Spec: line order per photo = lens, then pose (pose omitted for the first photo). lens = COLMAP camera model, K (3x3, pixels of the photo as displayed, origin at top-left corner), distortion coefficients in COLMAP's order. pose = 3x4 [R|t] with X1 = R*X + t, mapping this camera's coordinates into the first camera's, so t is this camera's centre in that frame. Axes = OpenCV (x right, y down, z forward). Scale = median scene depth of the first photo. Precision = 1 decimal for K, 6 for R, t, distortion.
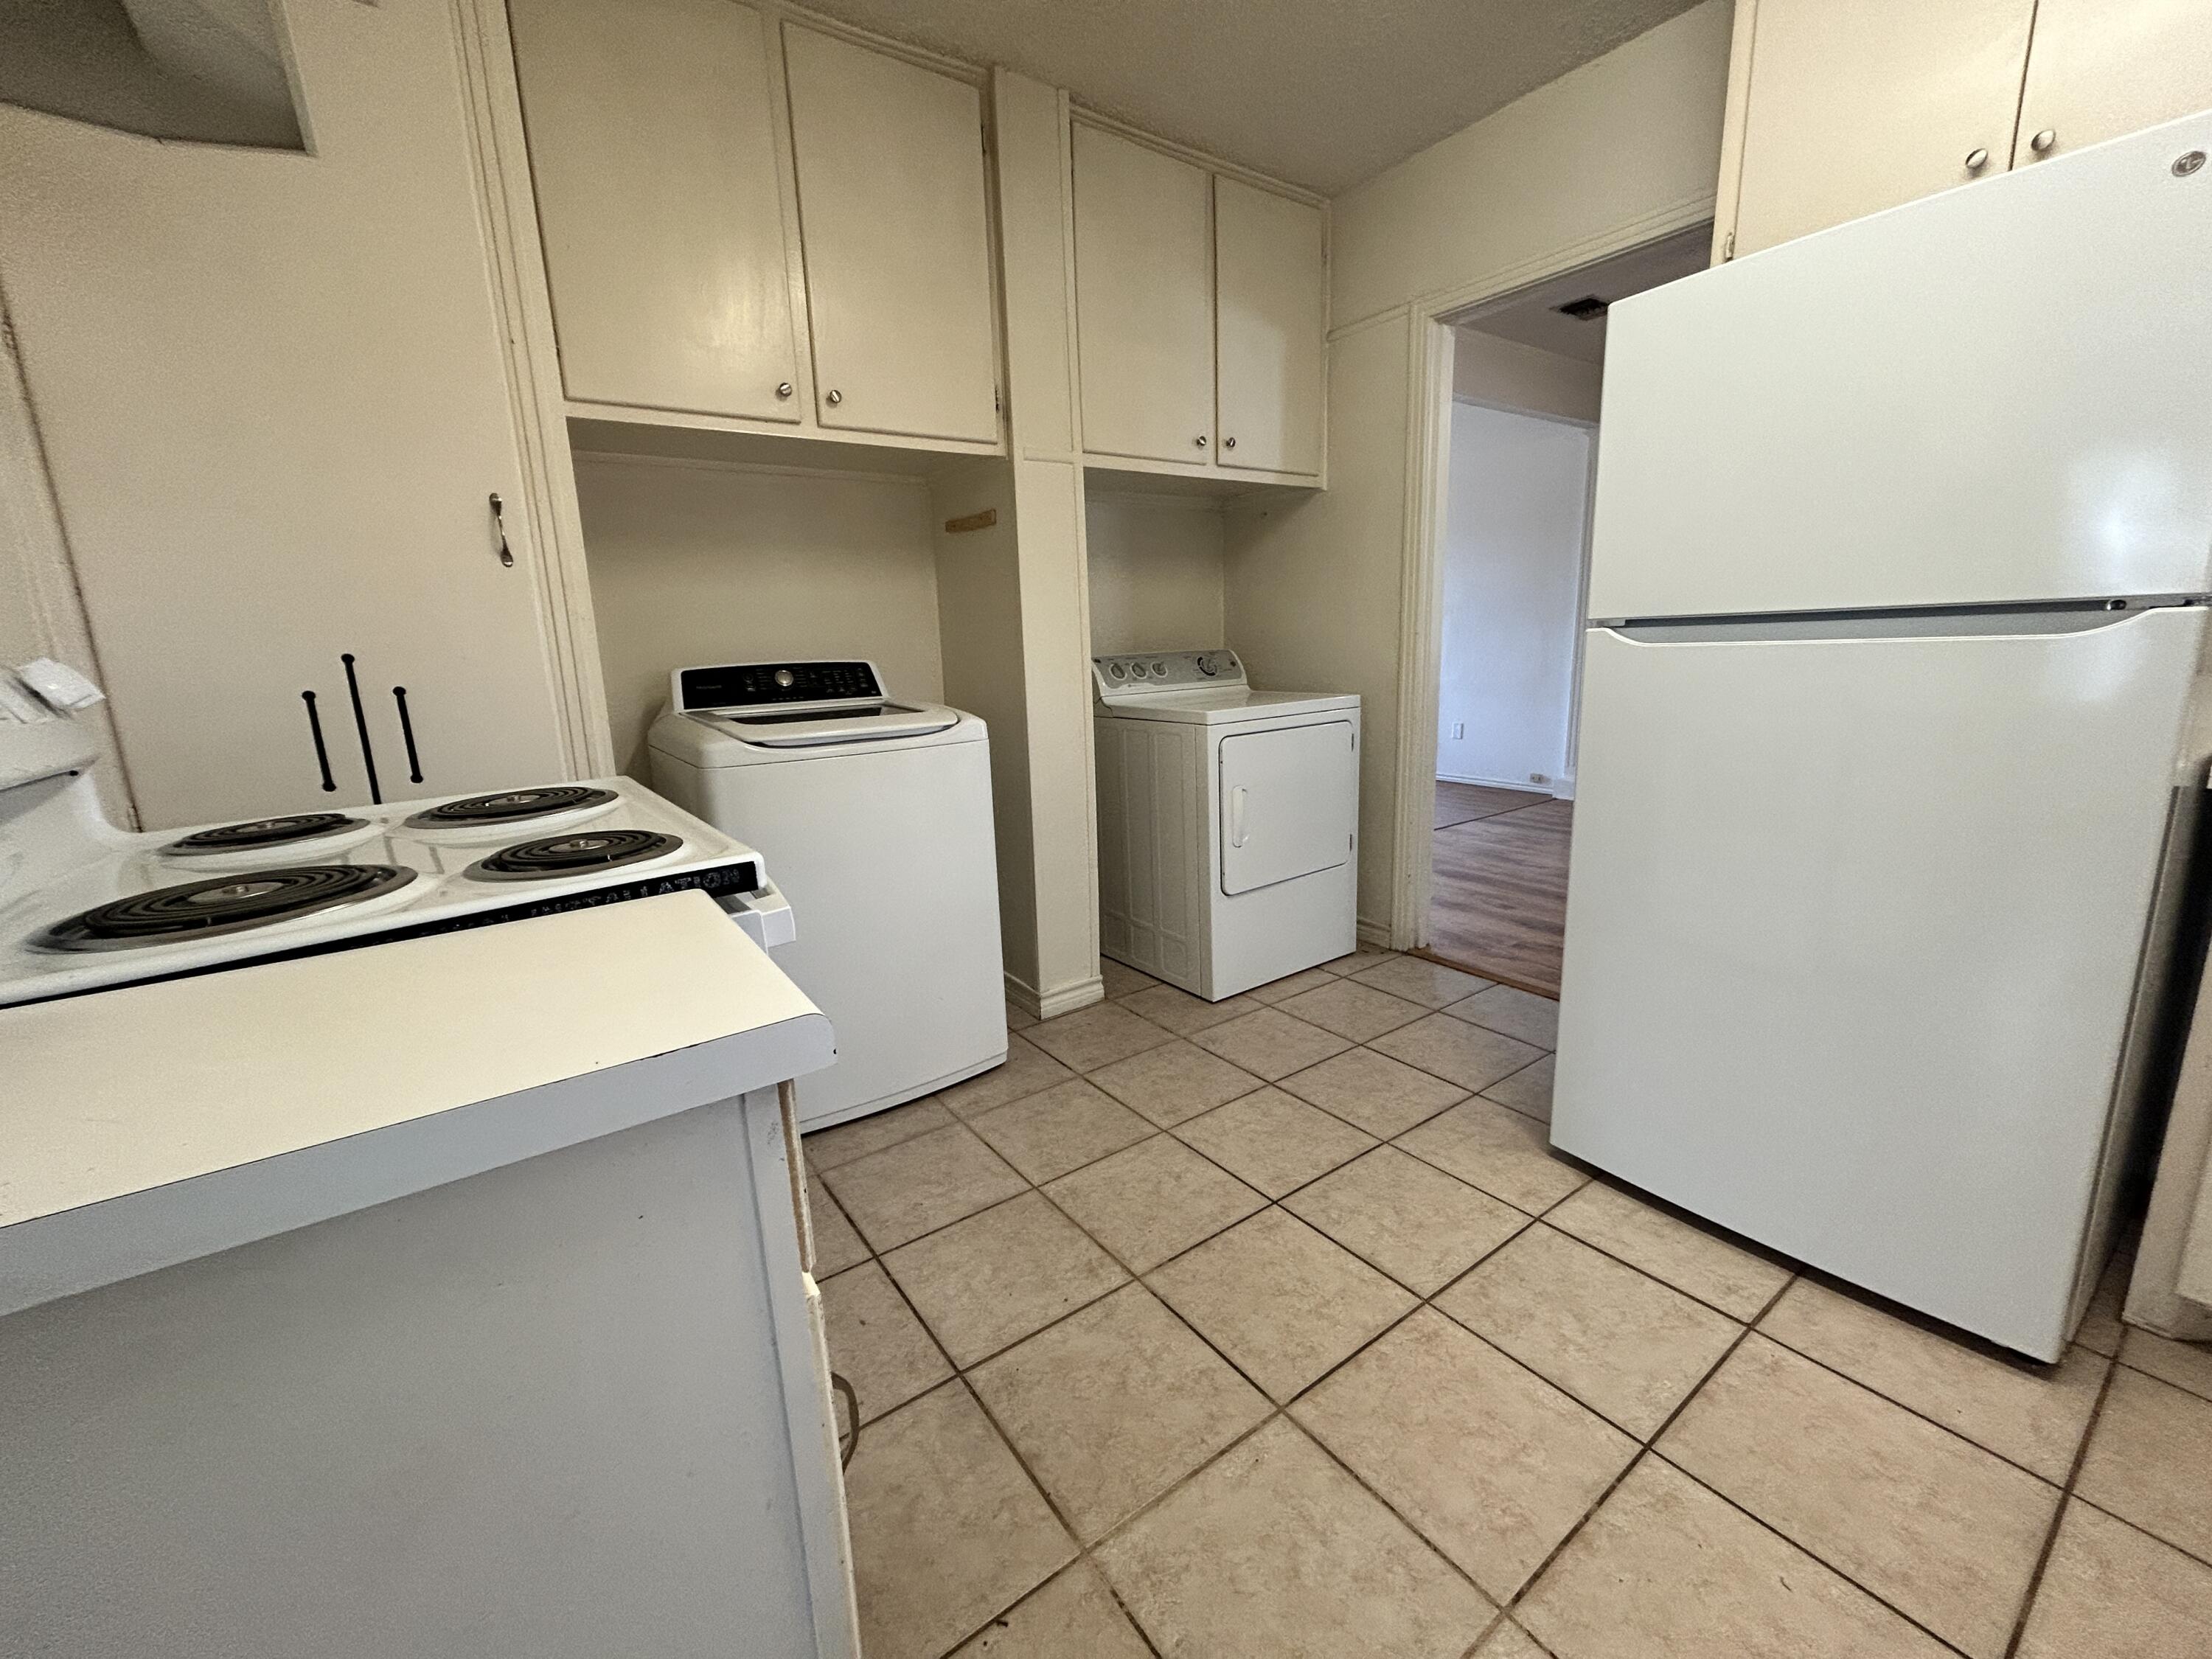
lens RADIAL K [[889.0, 0, 1115.9], [0, 889.0, 820.3], [0, 0, 1]] dist [-0.003517, 0.001082]
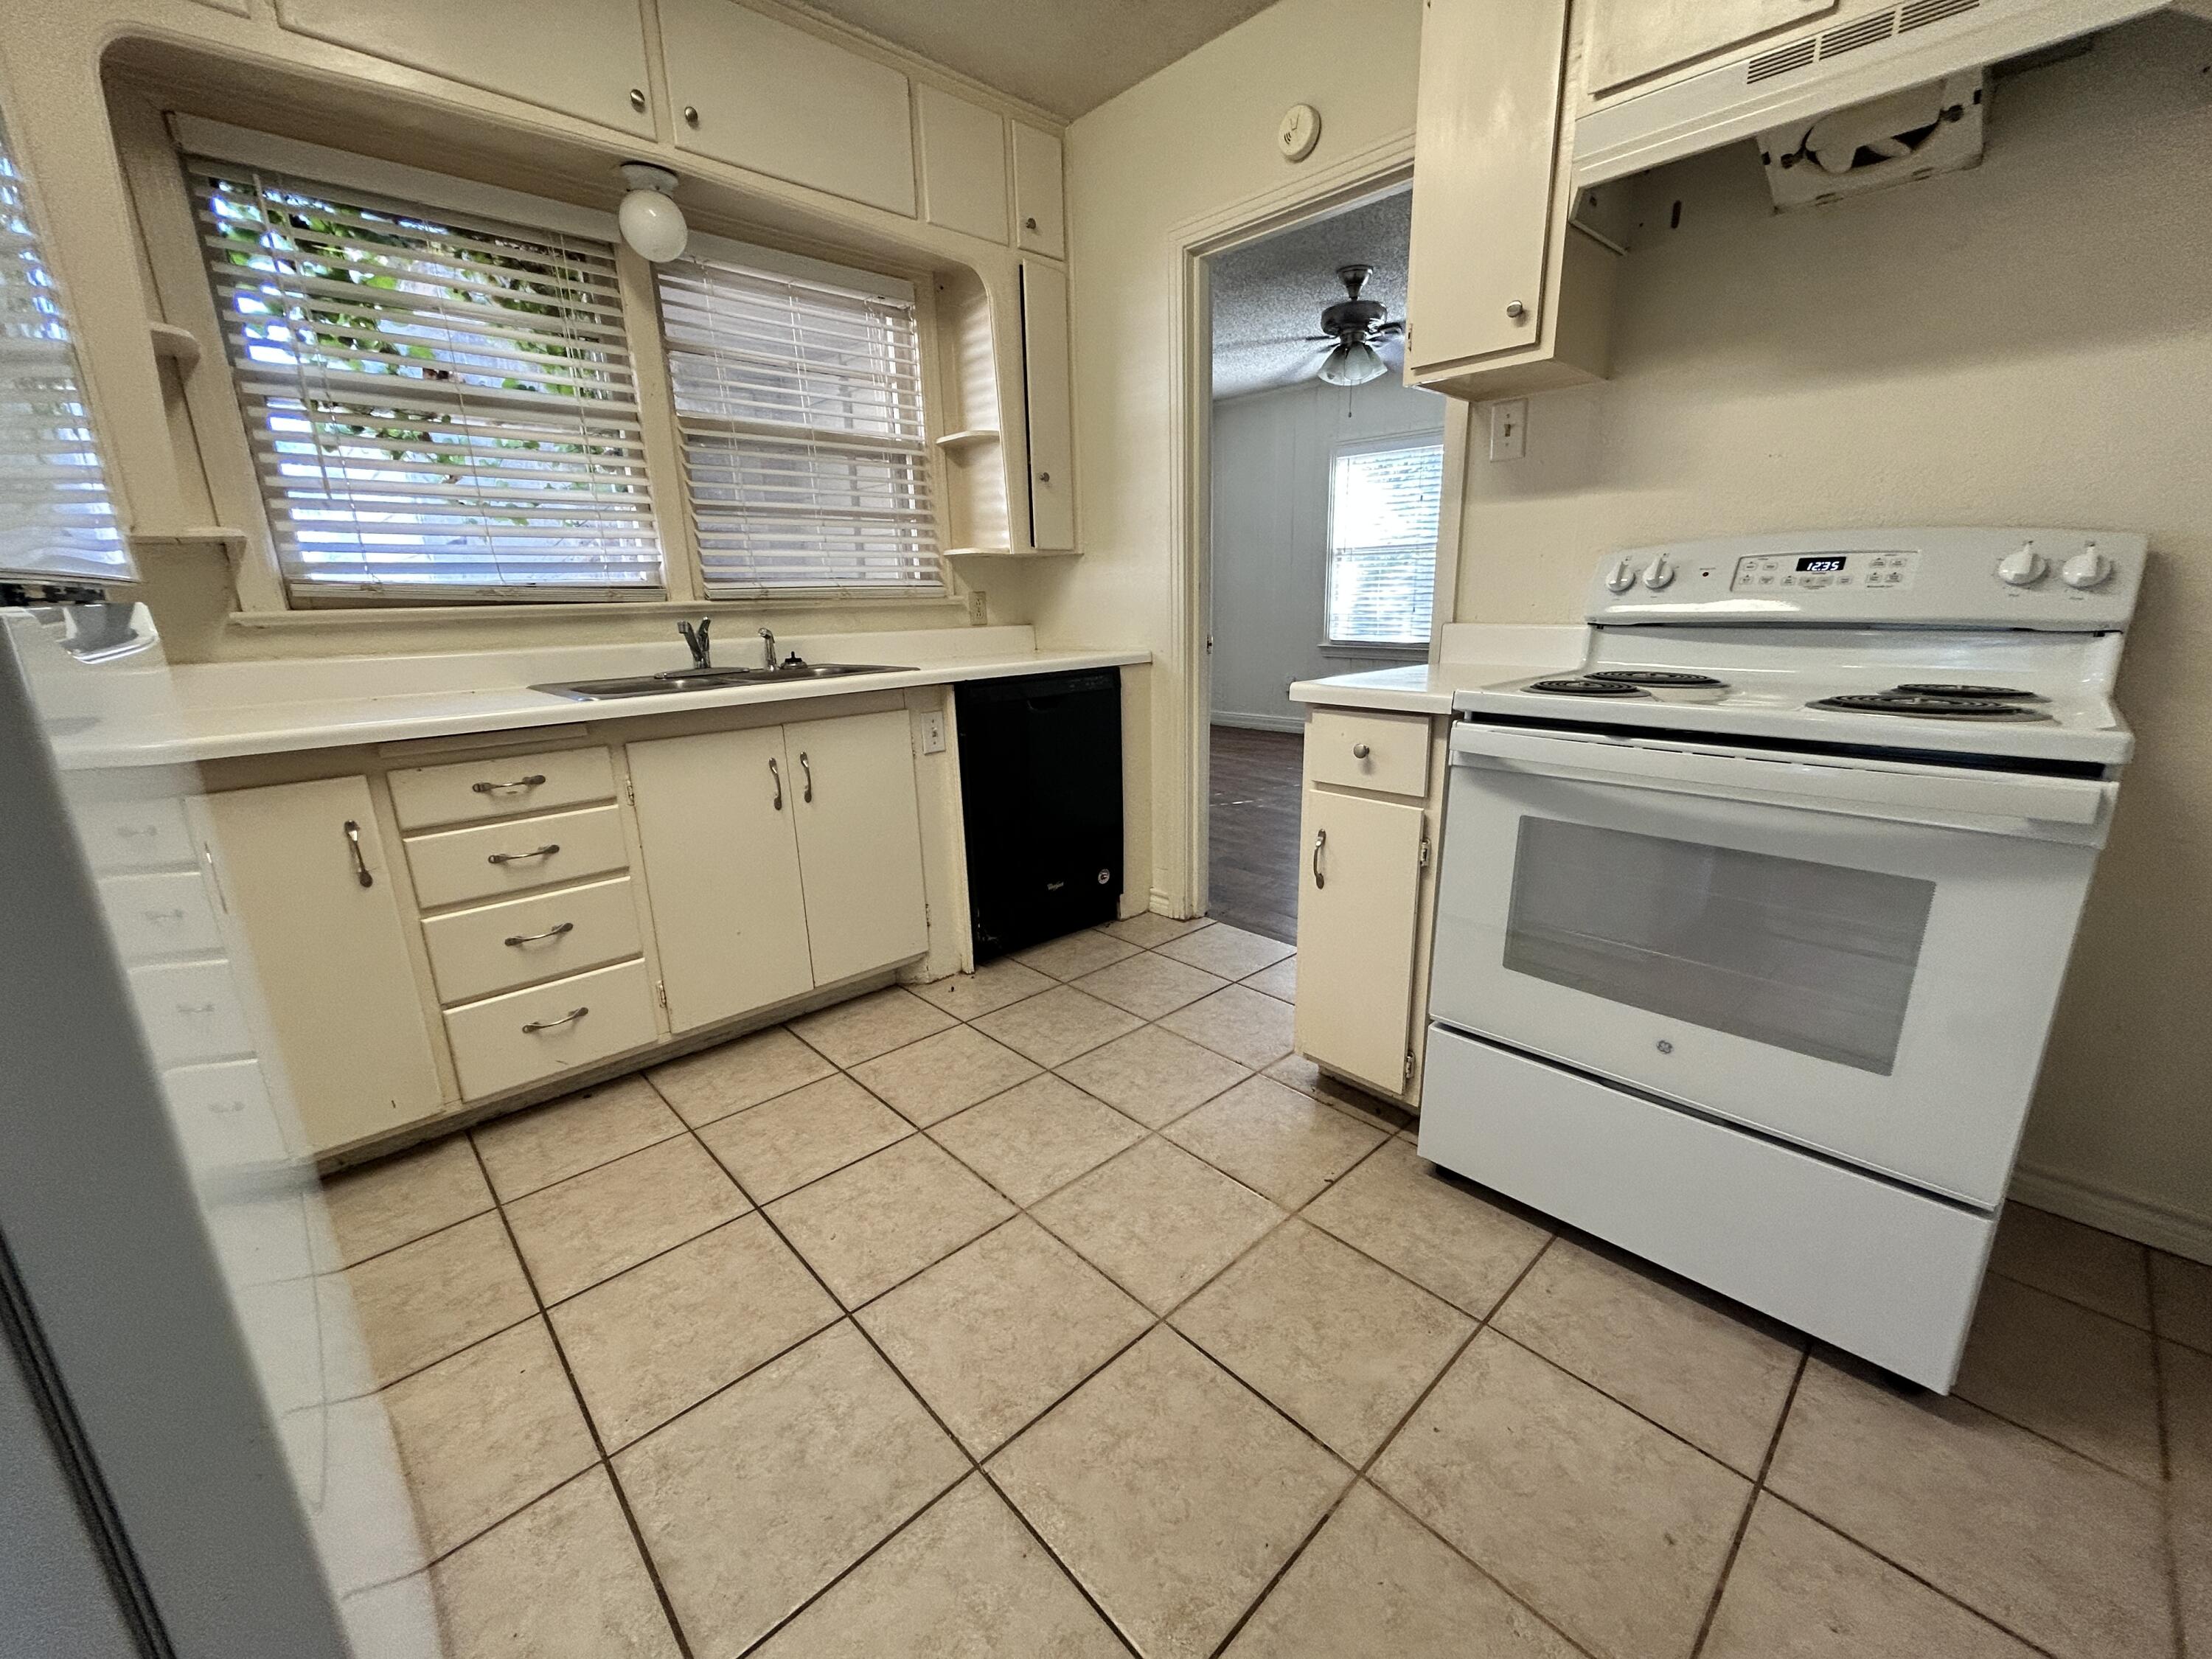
lens RADIAL K [[889.0, 0, 1095.6], [0, 889.0, 835.6], [0, 0, 1]] dist [-0.003517, 0.001082]
pose [[0.992057, -0.010571, 0.125340, 0.174067], [0.002083, 0.997707, 0.067655, -0.028157], [-0.125768, -0.066856, 0.989804, 0.125412]]
